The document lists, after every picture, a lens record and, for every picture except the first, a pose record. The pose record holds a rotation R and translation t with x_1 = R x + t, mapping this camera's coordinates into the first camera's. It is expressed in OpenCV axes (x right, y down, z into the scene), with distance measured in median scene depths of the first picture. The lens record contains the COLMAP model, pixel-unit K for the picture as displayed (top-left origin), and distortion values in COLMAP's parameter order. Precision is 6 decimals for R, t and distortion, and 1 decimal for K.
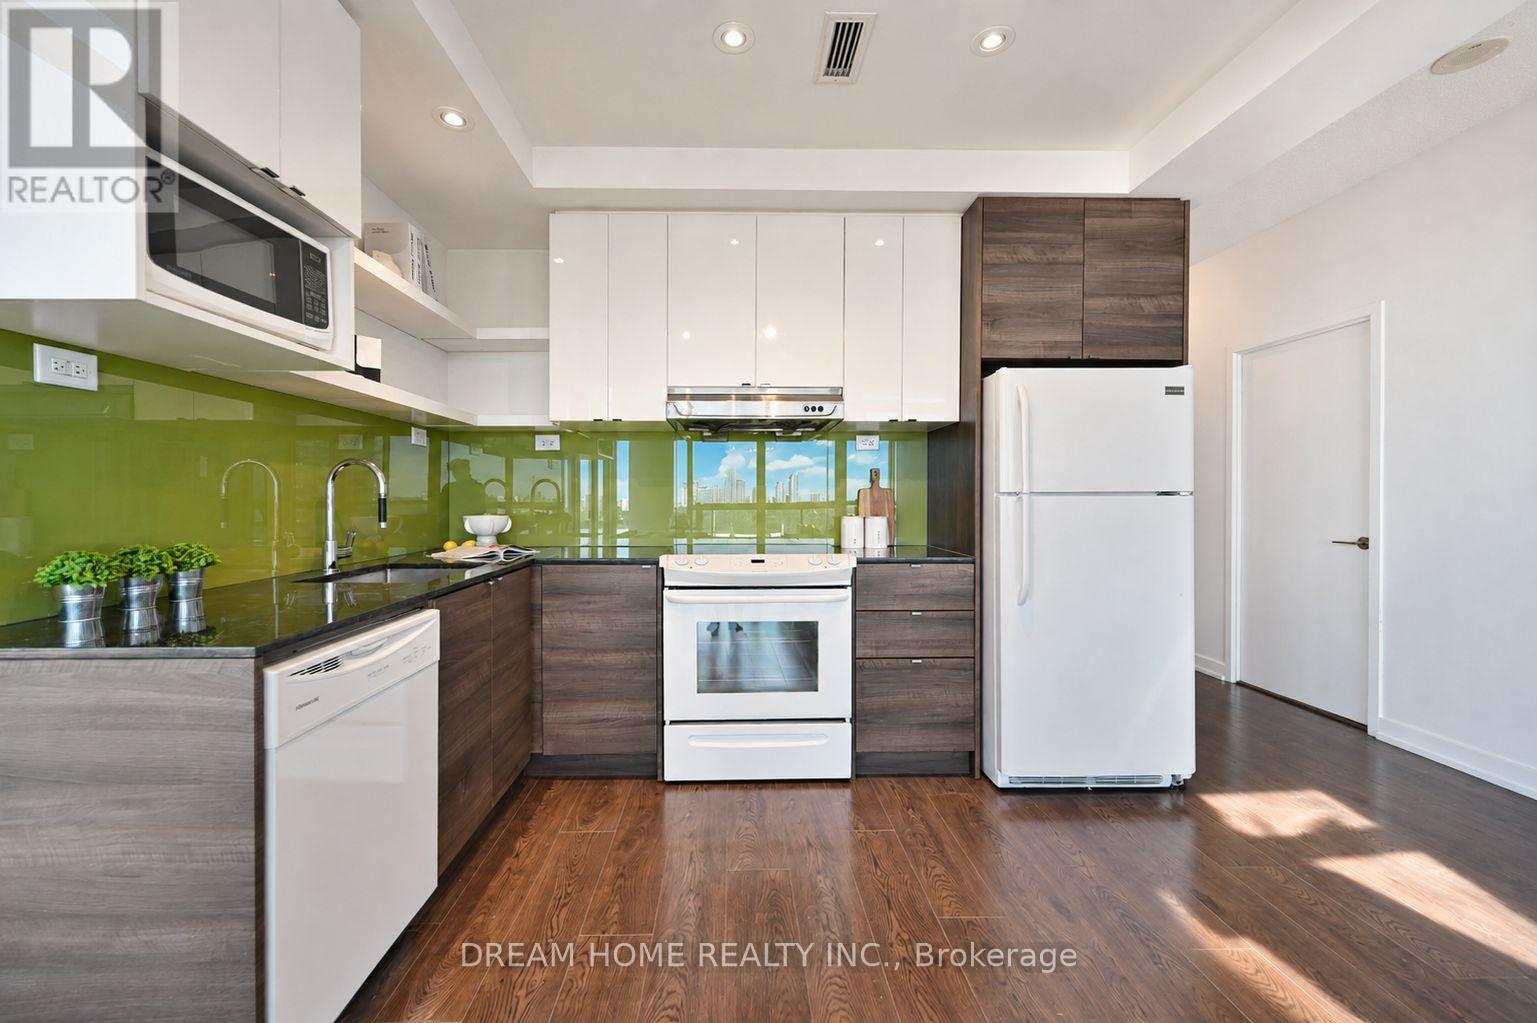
lens RADIAL K [[610.7, 0, 740.5], [0, 610.7, 497.9], [0, 0, 1]] dist [-0.001689, -0.000320]
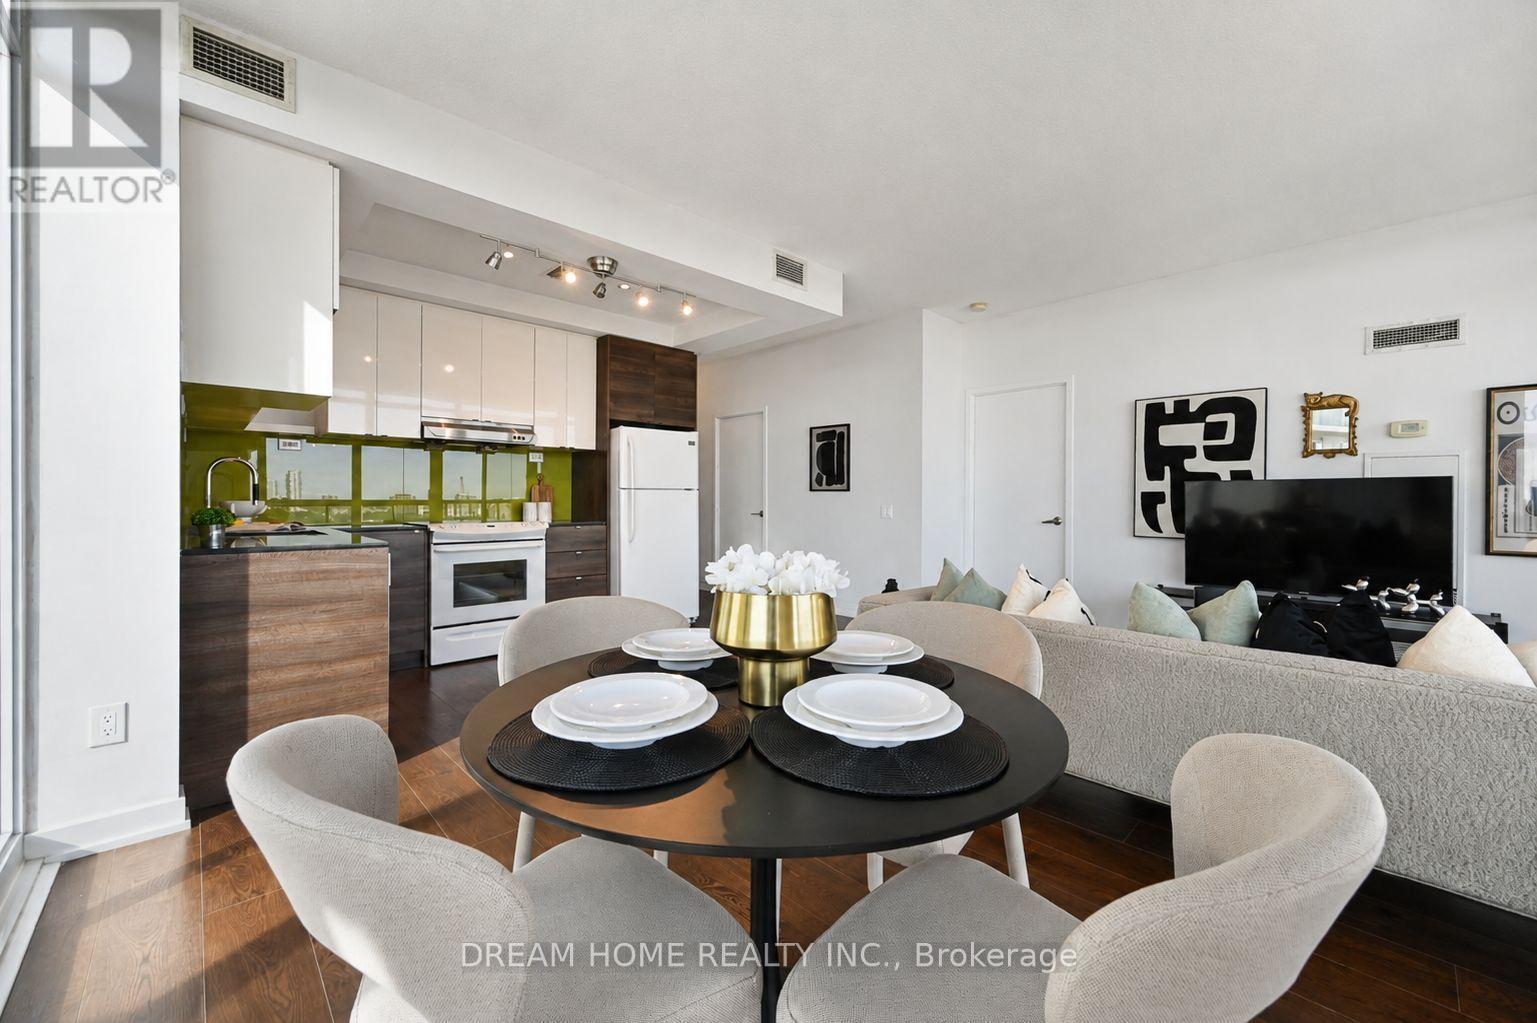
lens RADIAL K [[610.7, 0, 765.5], [0, 610.7, 502.4], [0, 0, 1]] dist [-0.001689, -0.000320]
pose [[0.736152, -0.000050, 0.676816, -0.556417], [-0.002221, 0.999994, 0.002490, 0.030466], [-0.676812, -0.003336, 0.736148, -0.766036]]
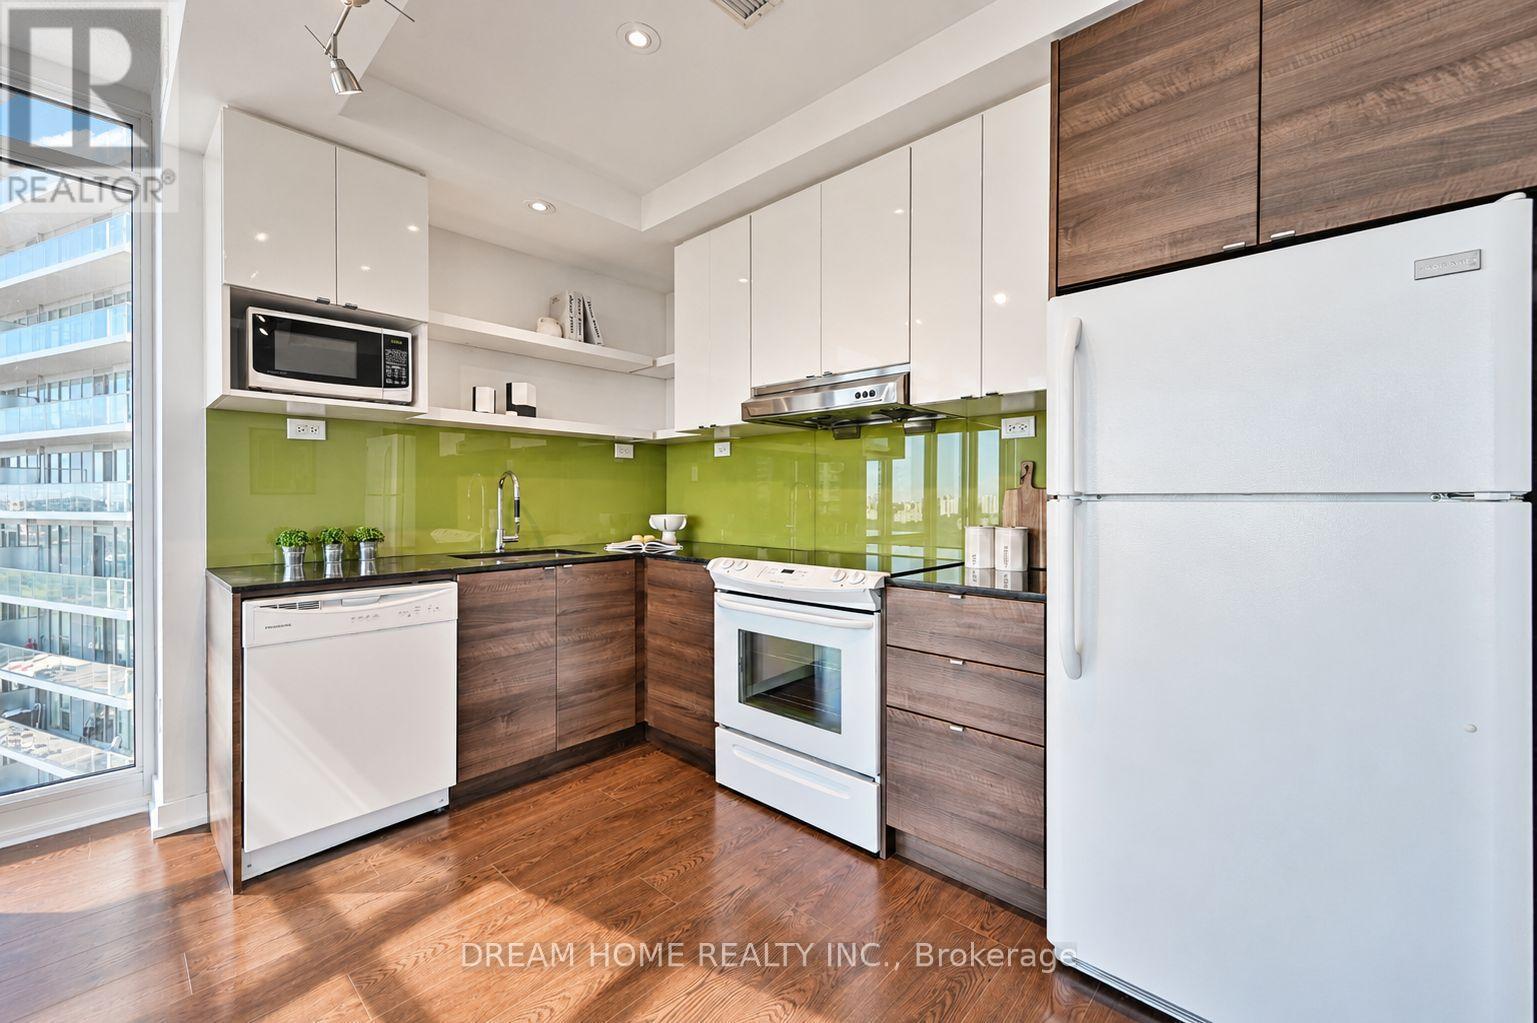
lens RADIAL K [[610.7, 0, 775.5], [0, 610.7, 498.5], [0, 0, 1]] dist [-0.001689, -0.000320]
pose [[0.728023, 0.003764, -0.685543, 0.628461], [-0.002378, 0.999993, 0.002965, -0.006988], [0.685549, -0.000528, 0.728026, 0.328682]]
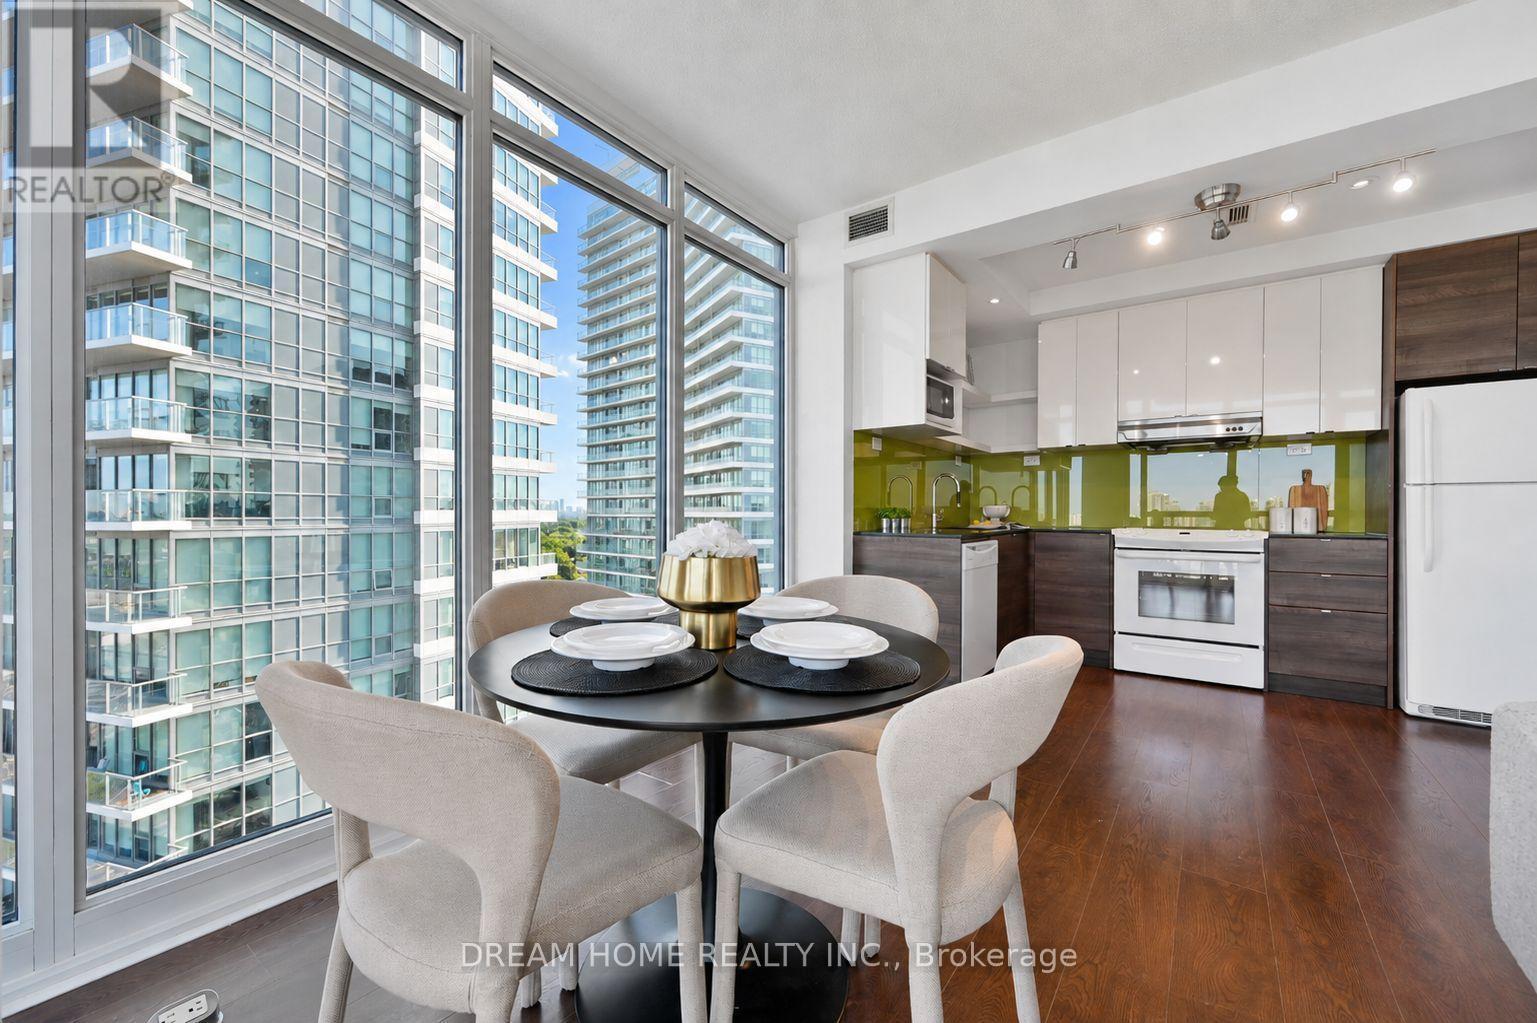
lens RADIAL K [[610.7, 0, 774.0], [0, 610.7, 510.0], [0, 0, 1]] dist [-0.001689, -0.000320]
pose [[0.797822, 0.001962, -0.602890, 0.126901], [-0.004017, 0.999990, -0.002061, 0.052018], [0.602880, 0.004066, 0.797822, -0.815909]]
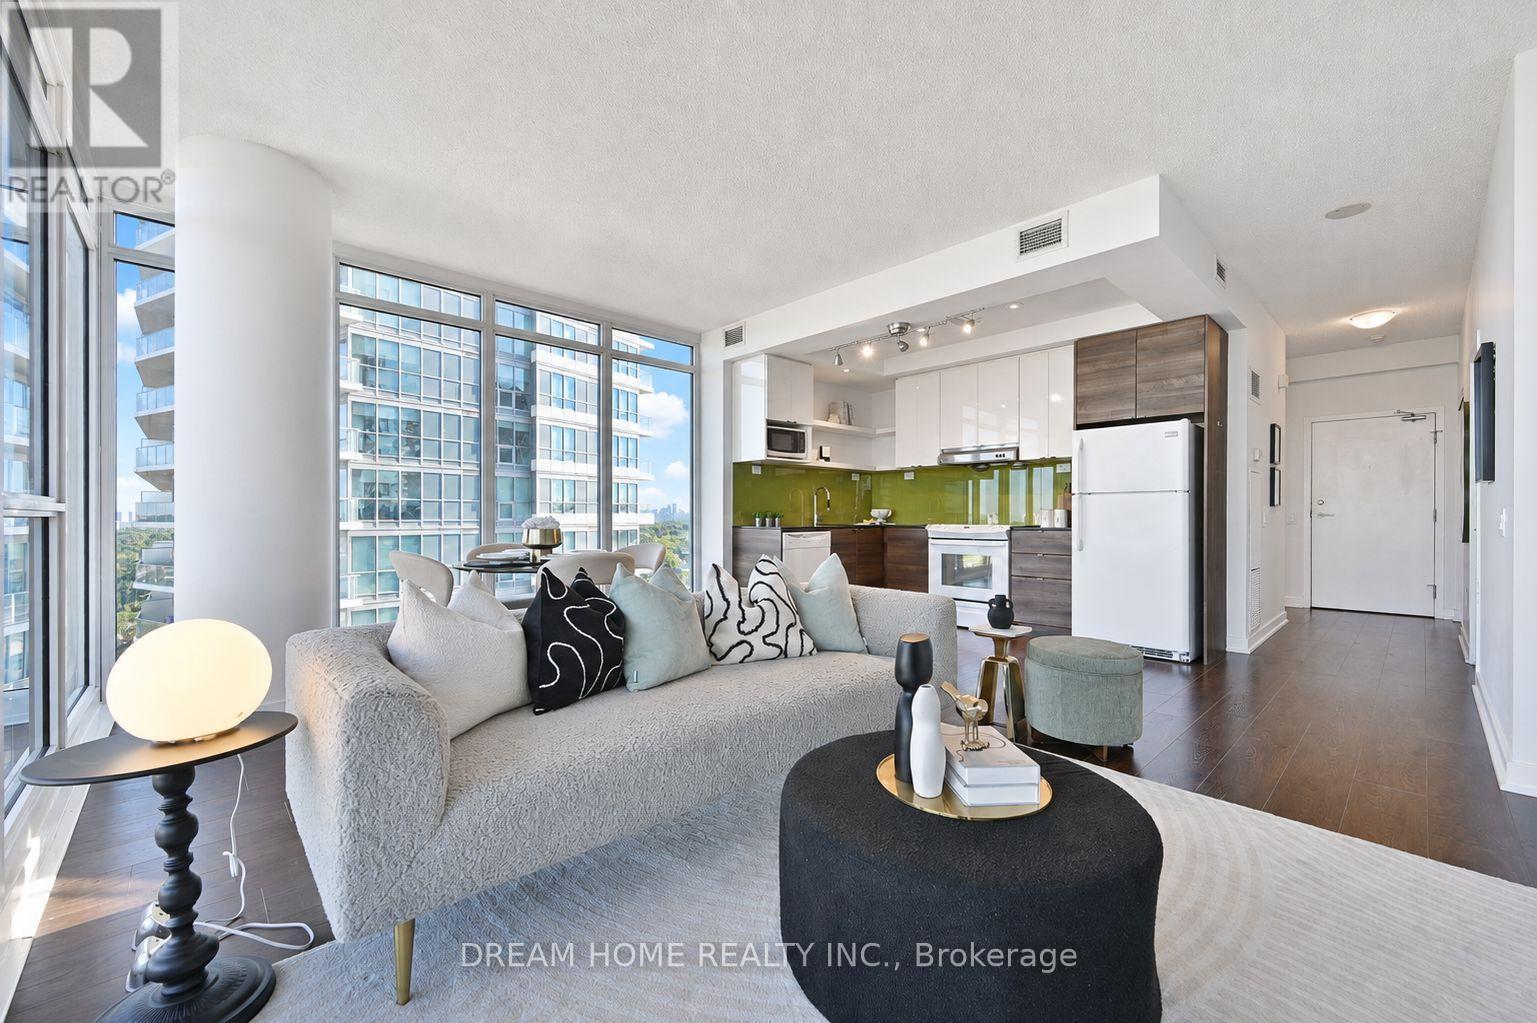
lens RADIAL K [[610.7, 0, 780.7], [0, 610.7, 511.7], [0, 0, 1]] dist [-0.001689, -0.000320]
pose [[0.691360, -0.001530, -0.722509, 1.151366], [-0.001600, 0.999992, -0.003649, 0.054844], [0.722509, 0.003678, 0.691352, -1.006647]]
